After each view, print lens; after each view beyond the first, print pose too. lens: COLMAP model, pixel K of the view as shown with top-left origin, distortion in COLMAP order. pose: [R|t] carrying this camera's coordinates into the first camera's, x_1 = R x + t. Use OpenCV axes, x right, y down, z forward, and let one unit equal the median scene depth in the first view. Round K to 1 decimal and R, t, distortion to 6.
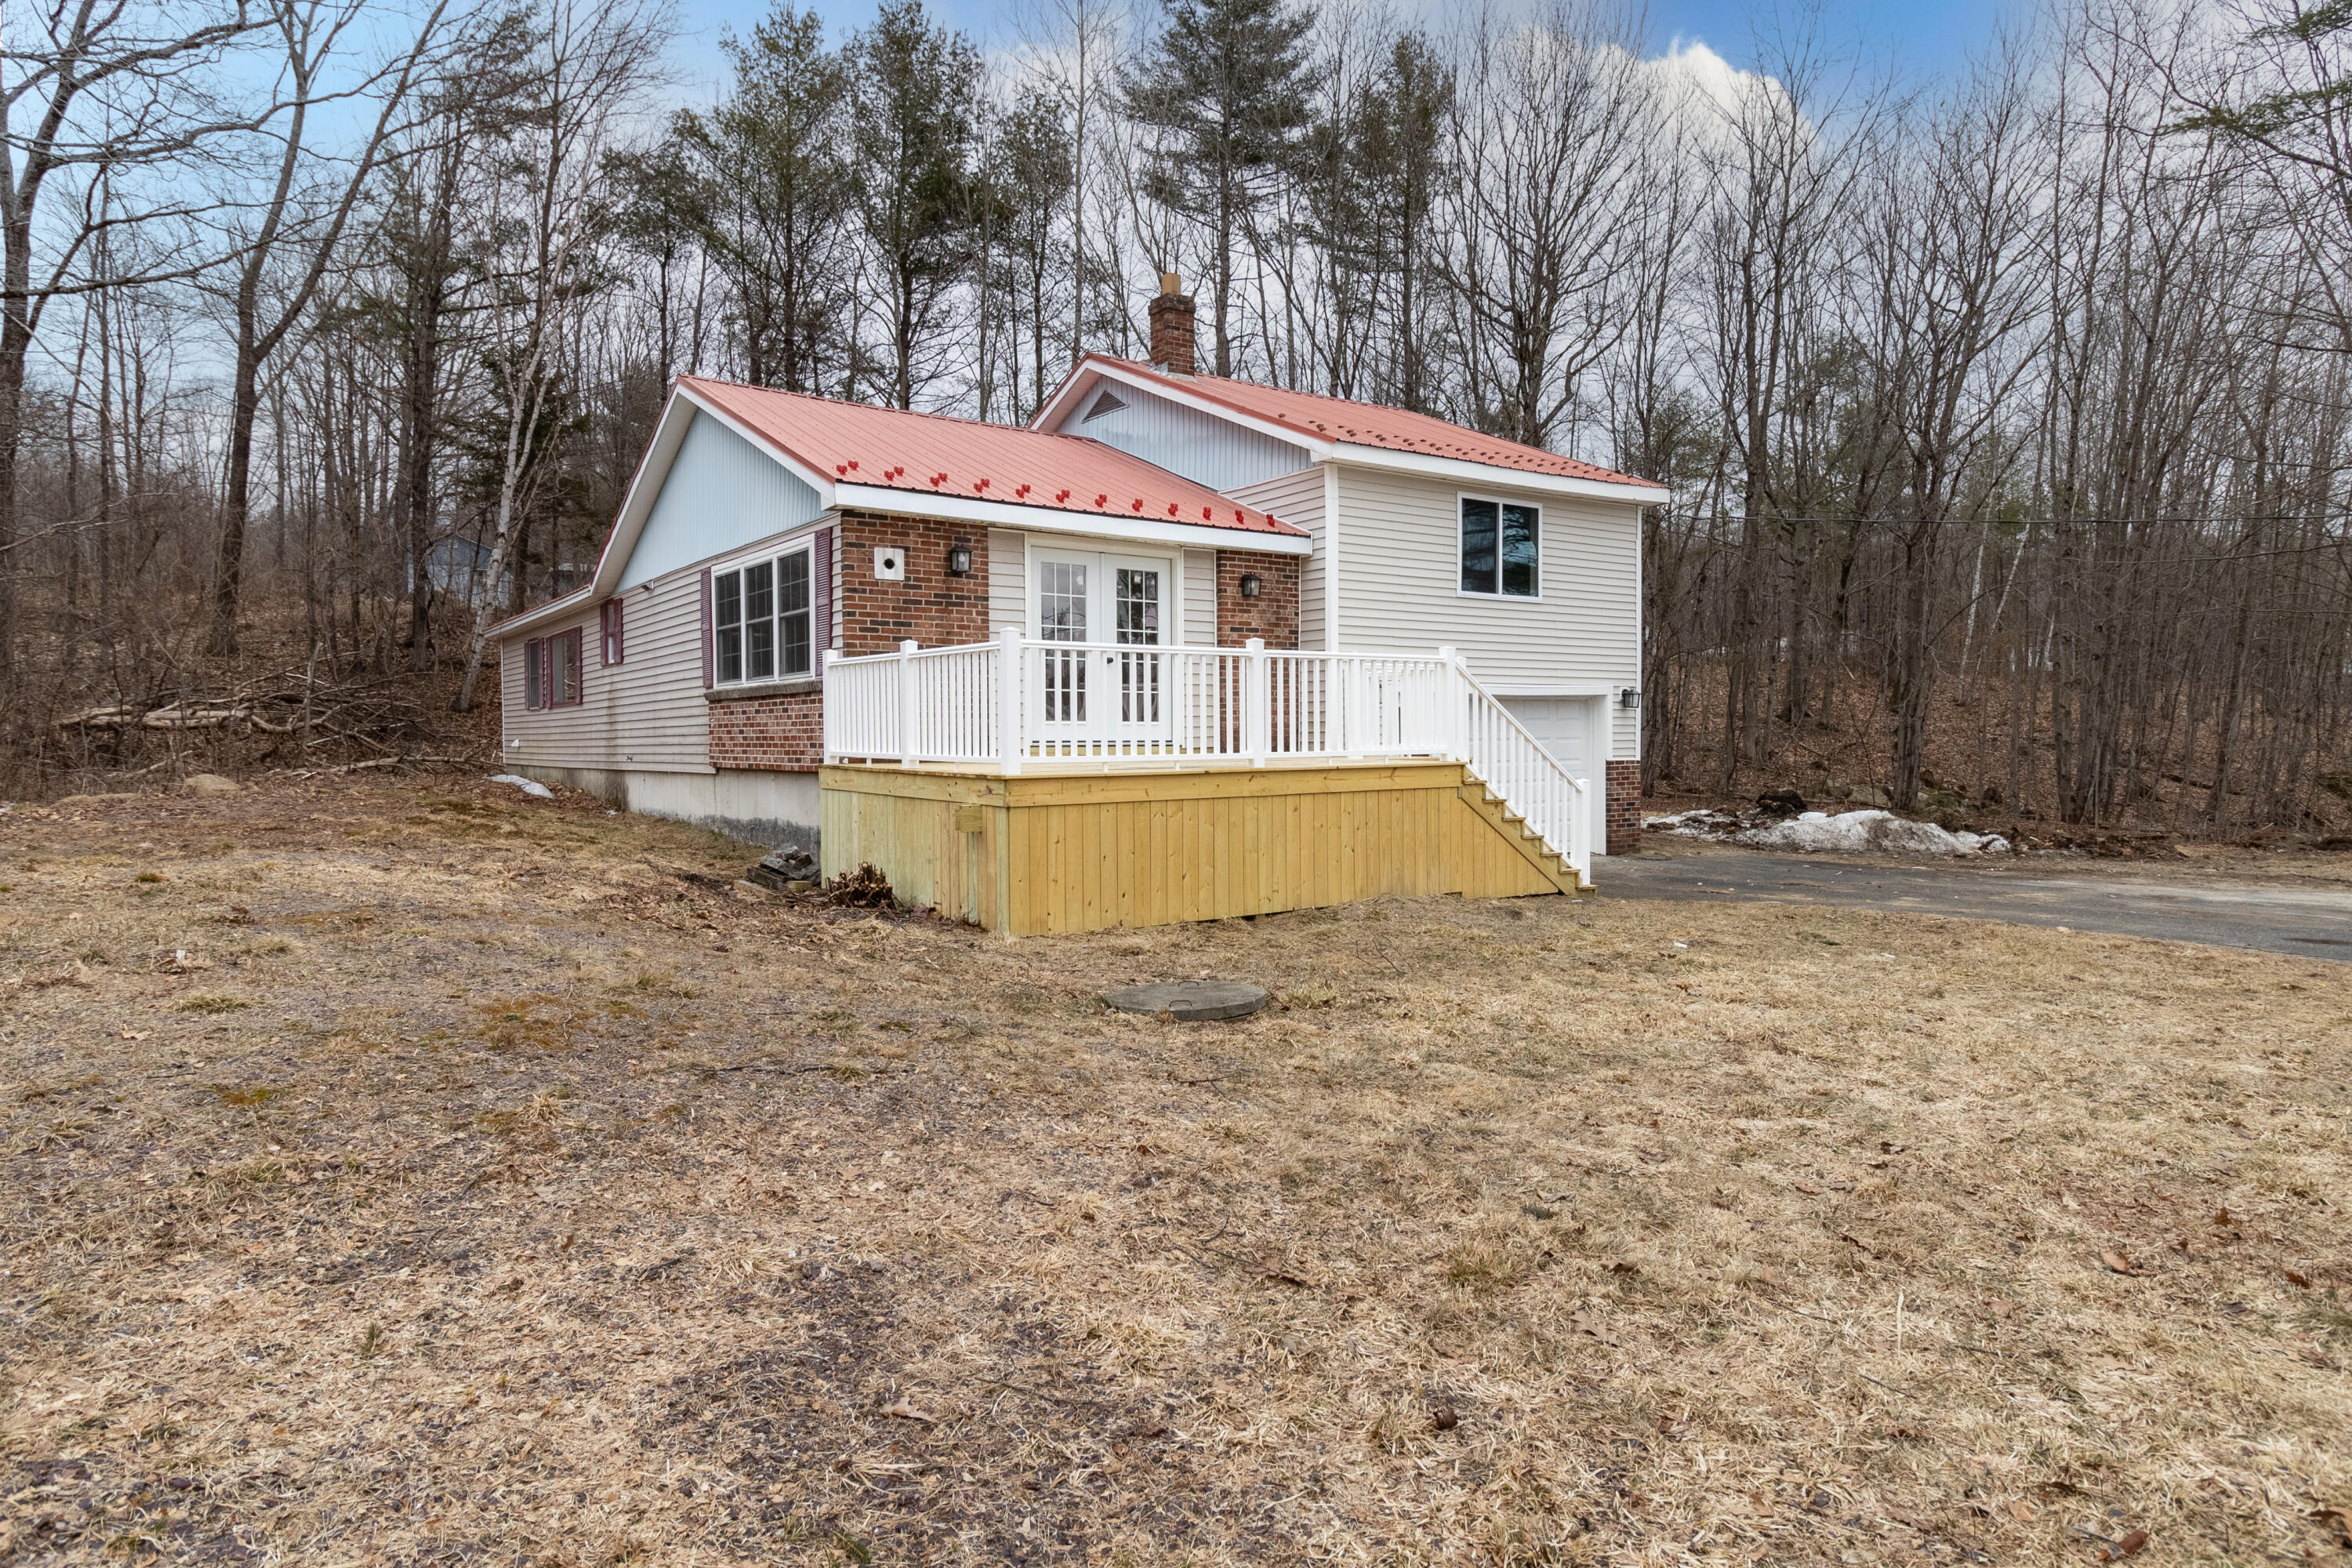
lens RADIAL K [[1372.2, 0, 1161.9], [0, 1372.2, 767.2], [0, 0, 1]] dist [0.000176, 0.000958]
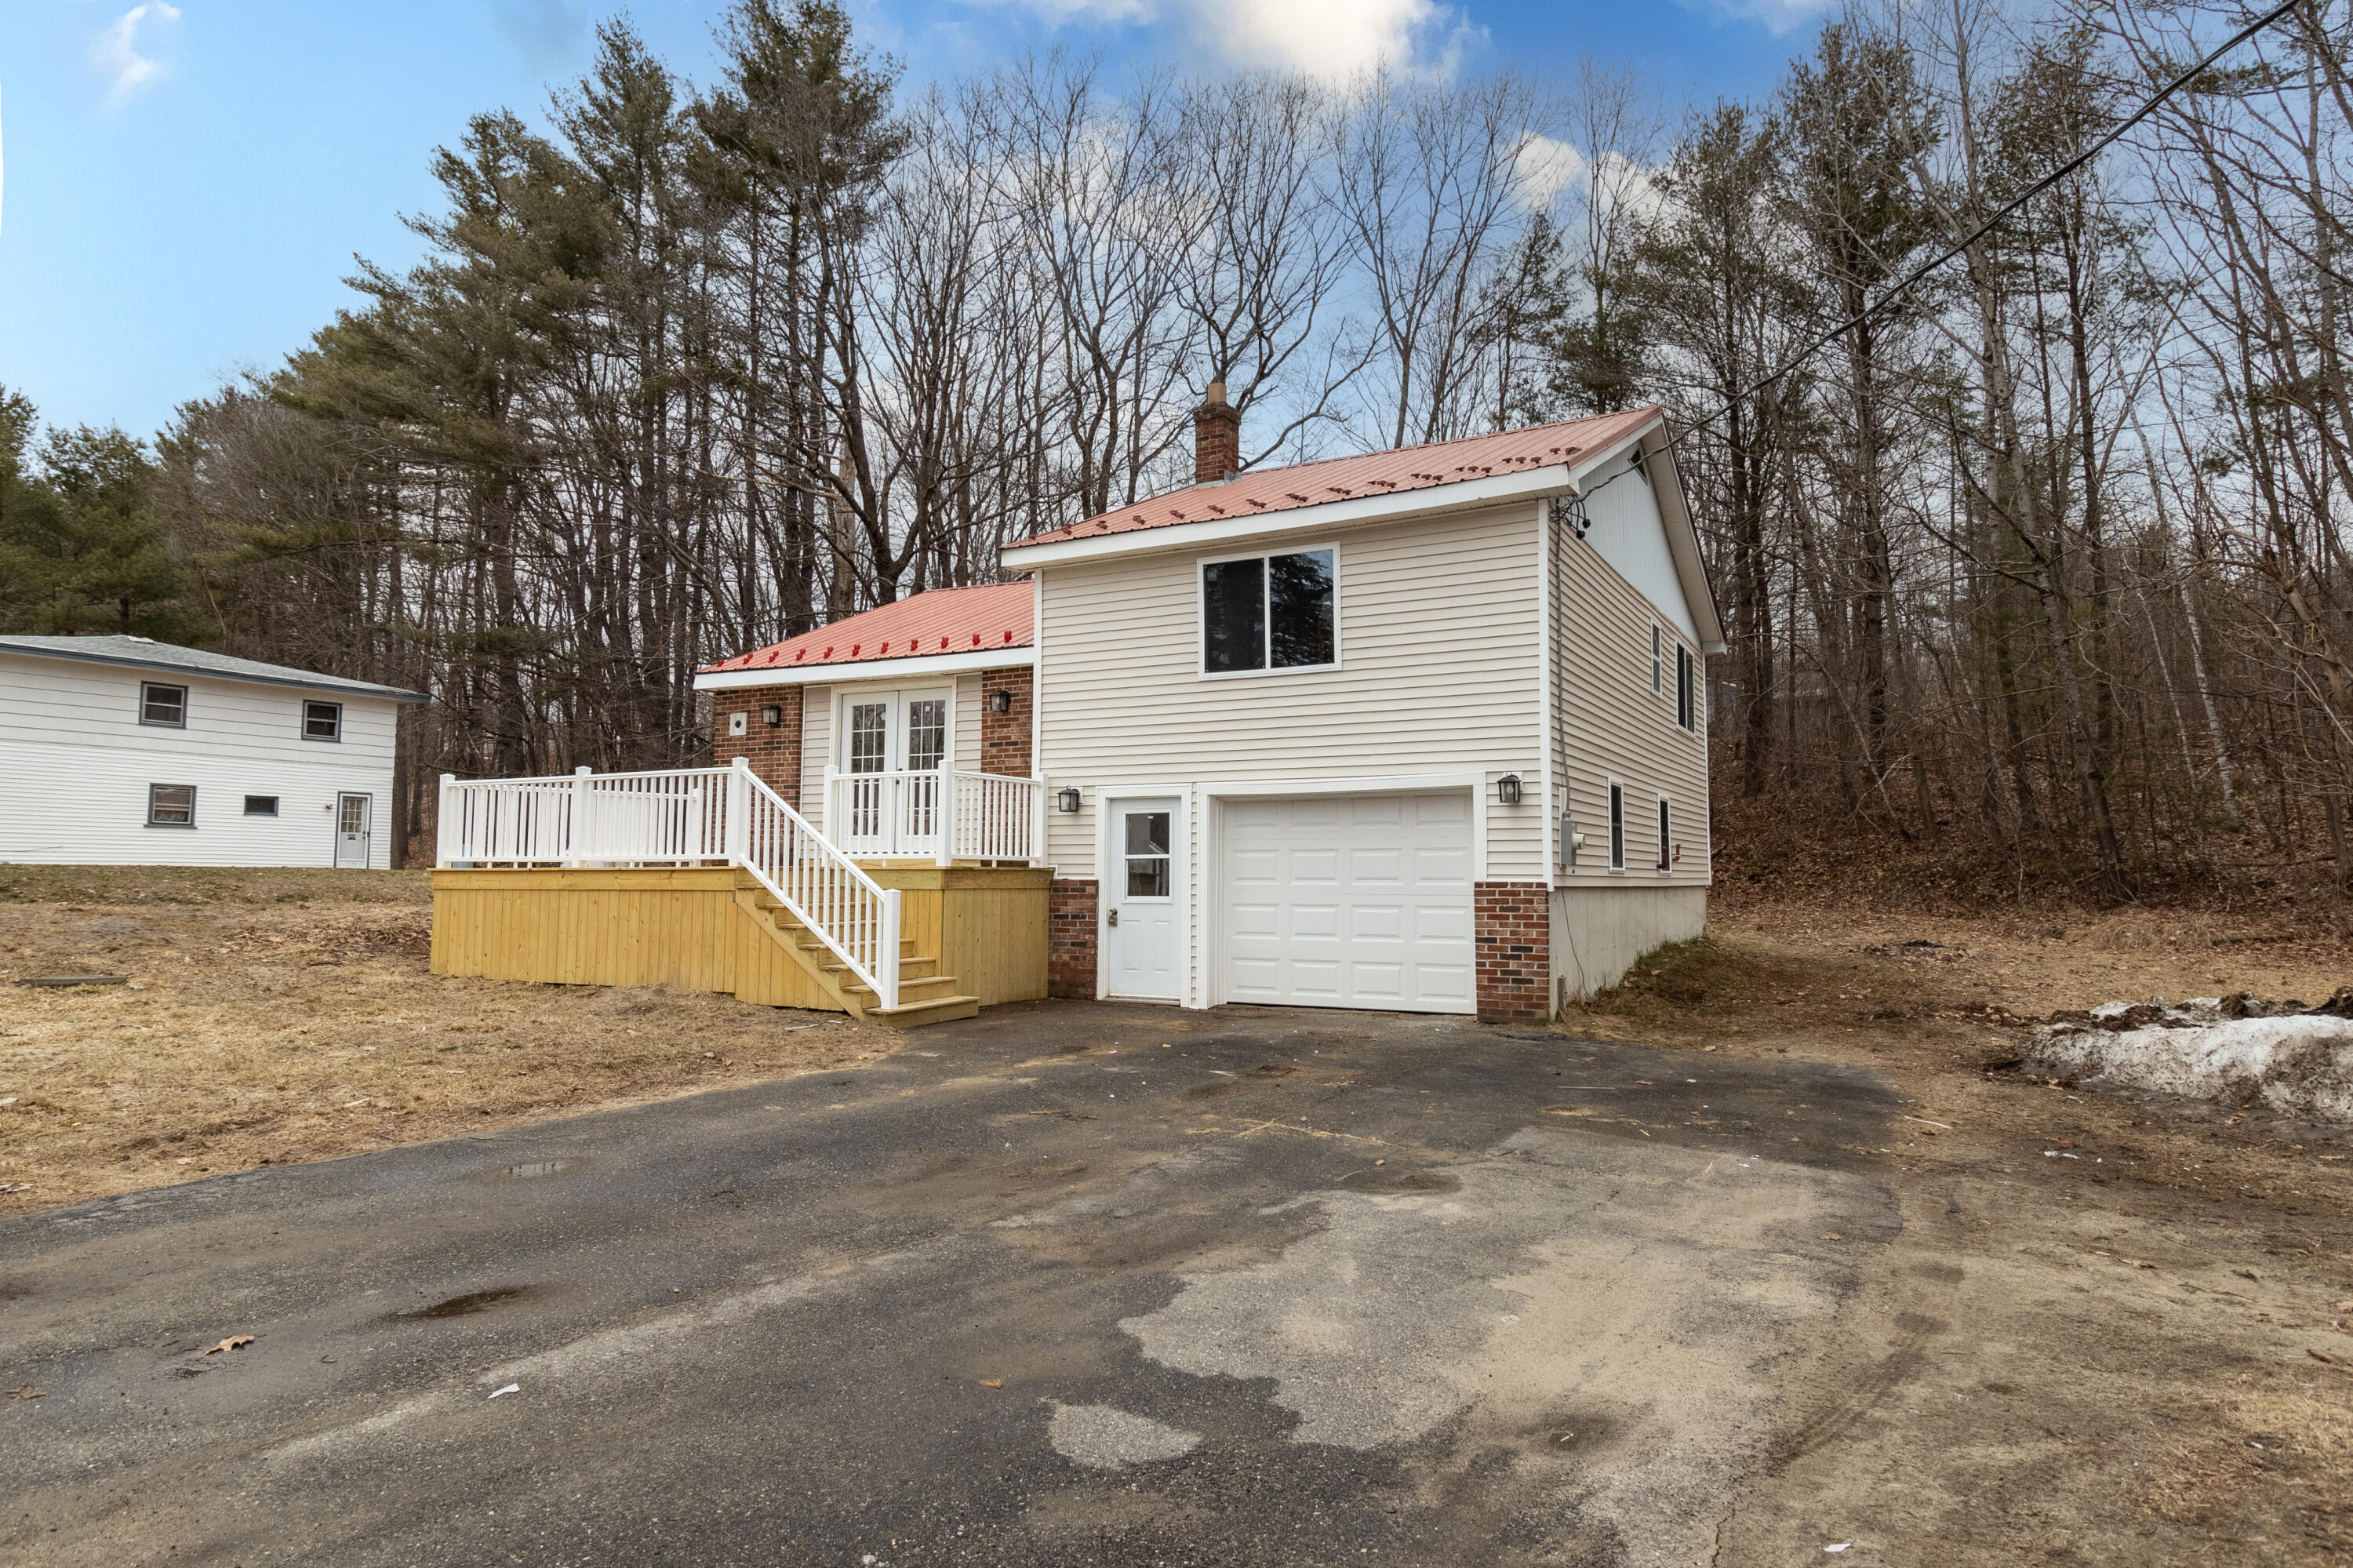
lens RADIAL K [[1372.9, 0, 1173.1], [0, 1372.9, 781.1], [0, 0, 1]] dist [0.000176, 0.000958]
pose [[0.432335, -0.055686, -0.899992, 0.995274], [-0.027737, 0.996798, -0.075000, 0.000534], [0.901286, 0.057388, 0.429406, 0.647923]]
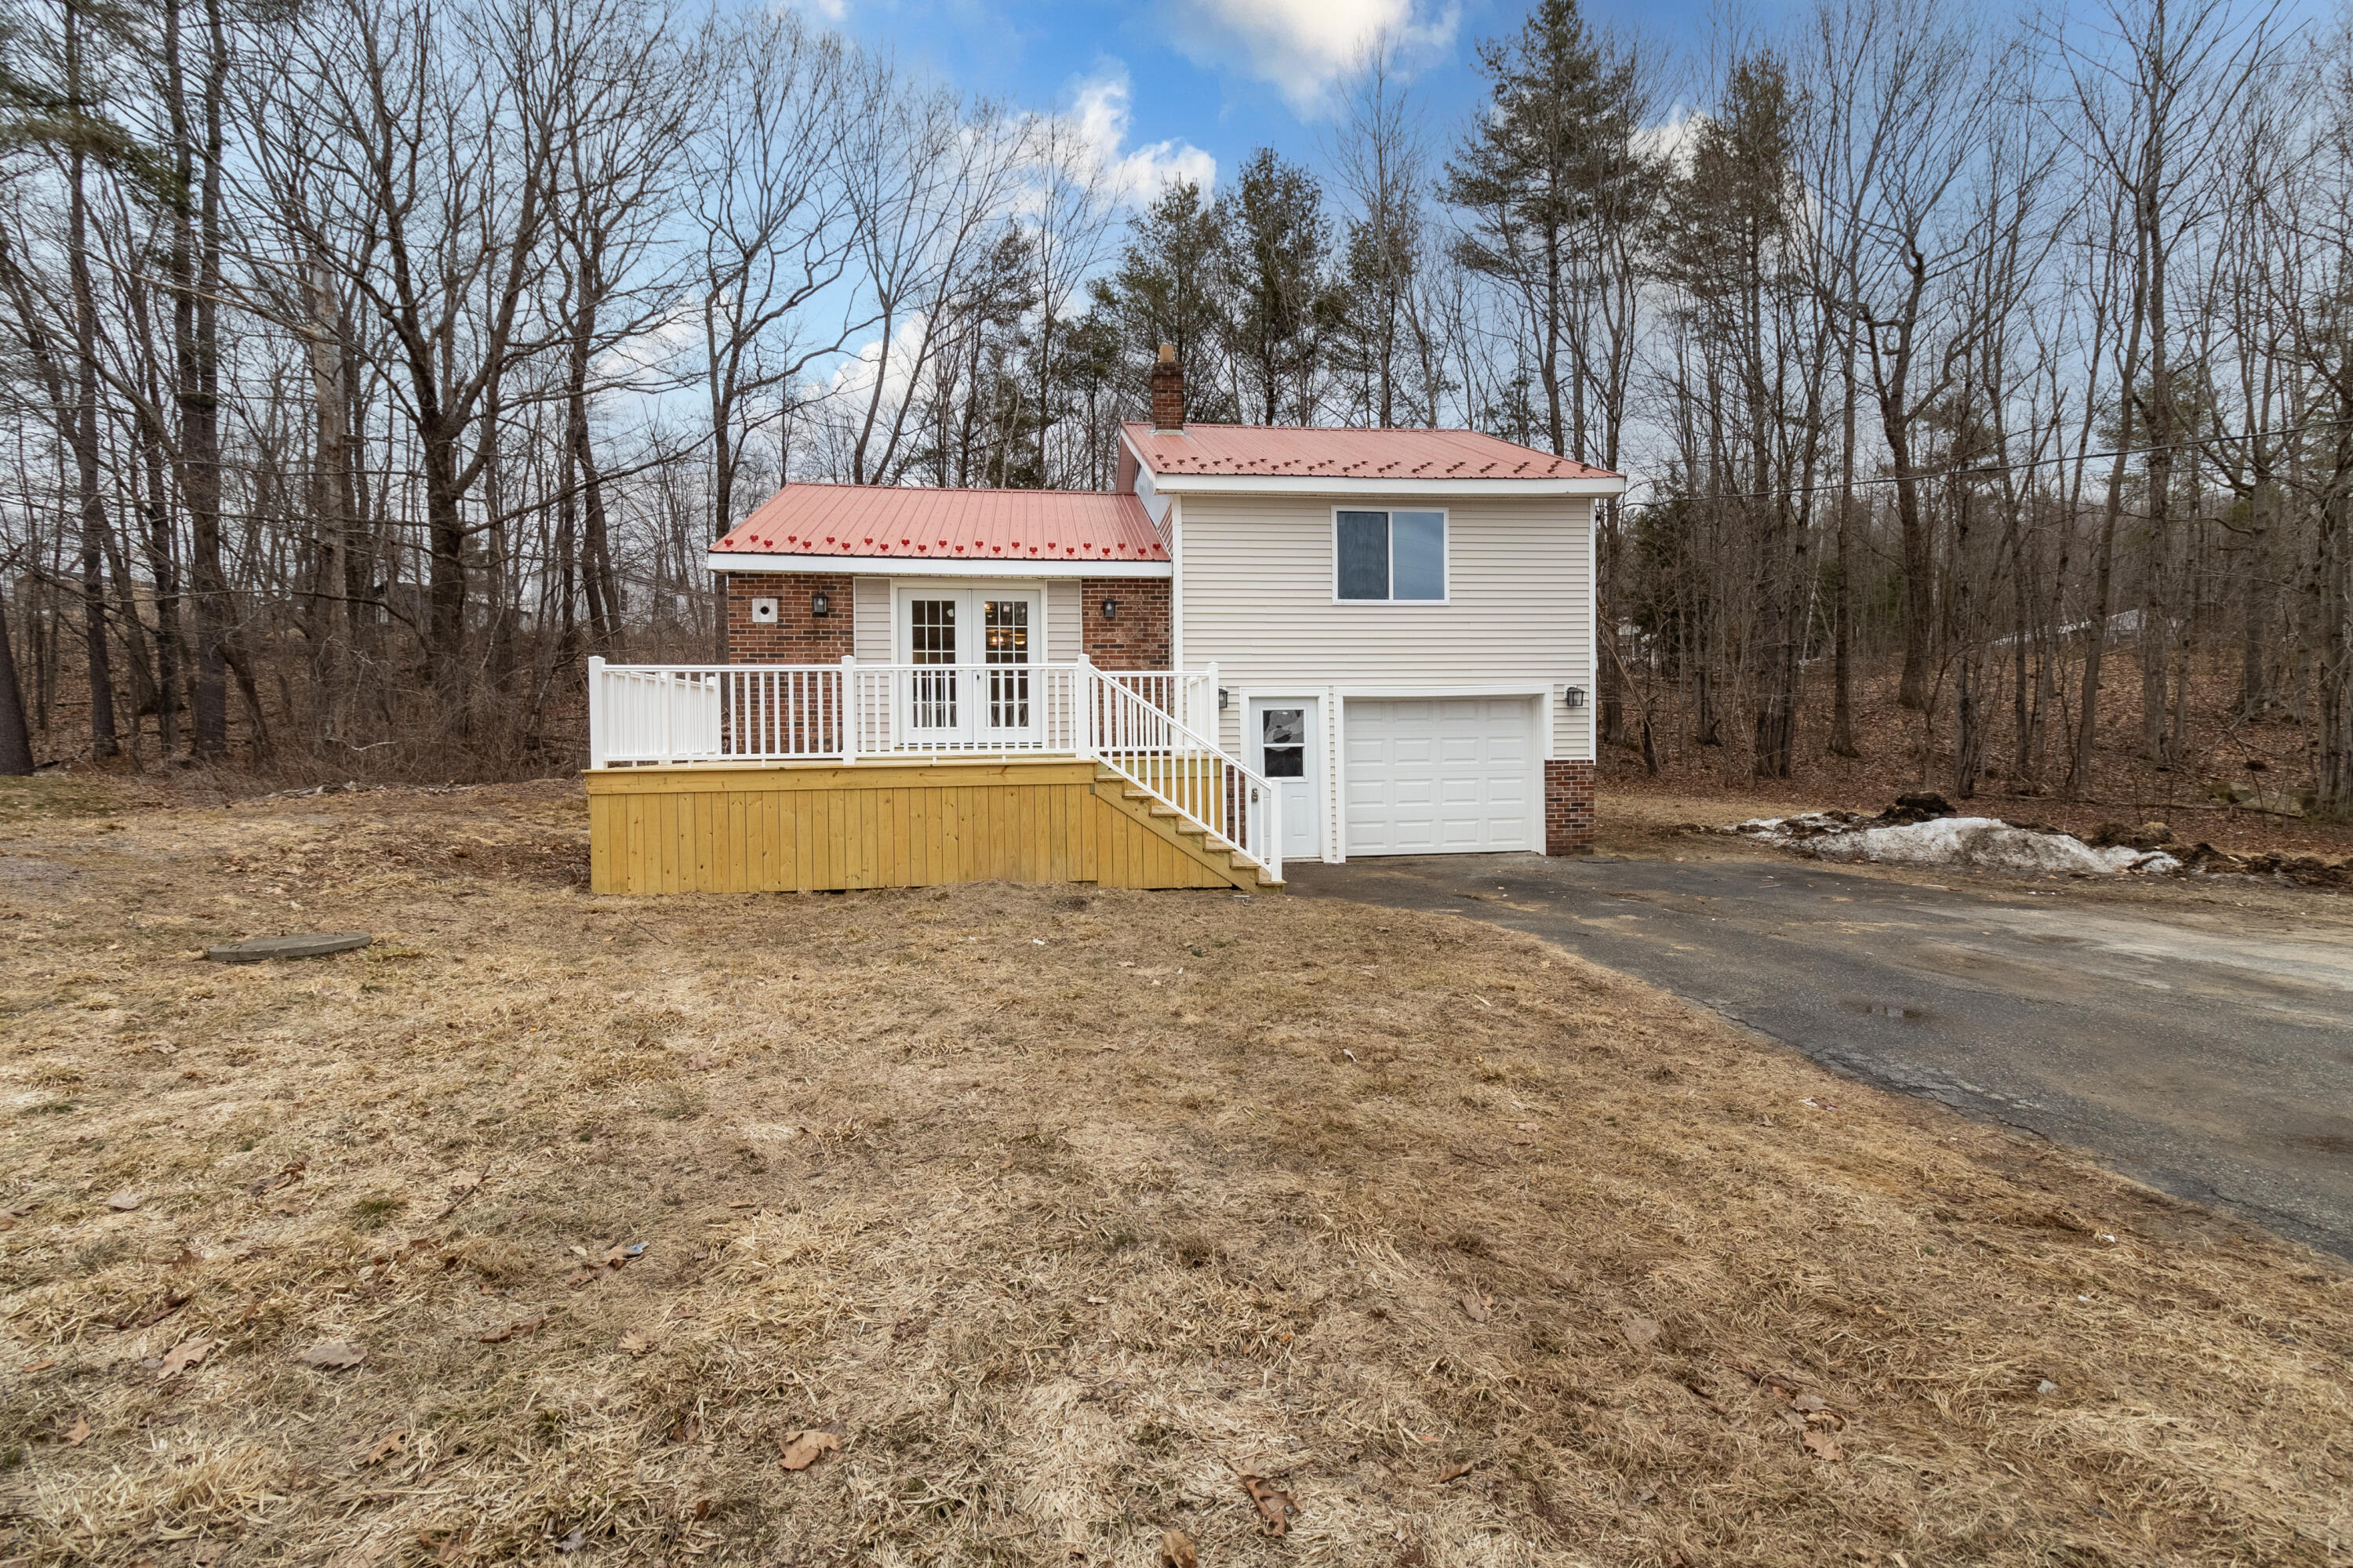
lens RADIAL K [[1077.8, 0, 1177.6], [0, 1077.8, 784.8], [0, 0, 1]] dist [0.007198, 0.000439]
pose [[0.885115, 0.010232, -0.465260, 0.514165], [-0.003061, 0.999865, 0.016164, 0.001269], [0.465362, -0.012883, 0.885026, 0.212490]]
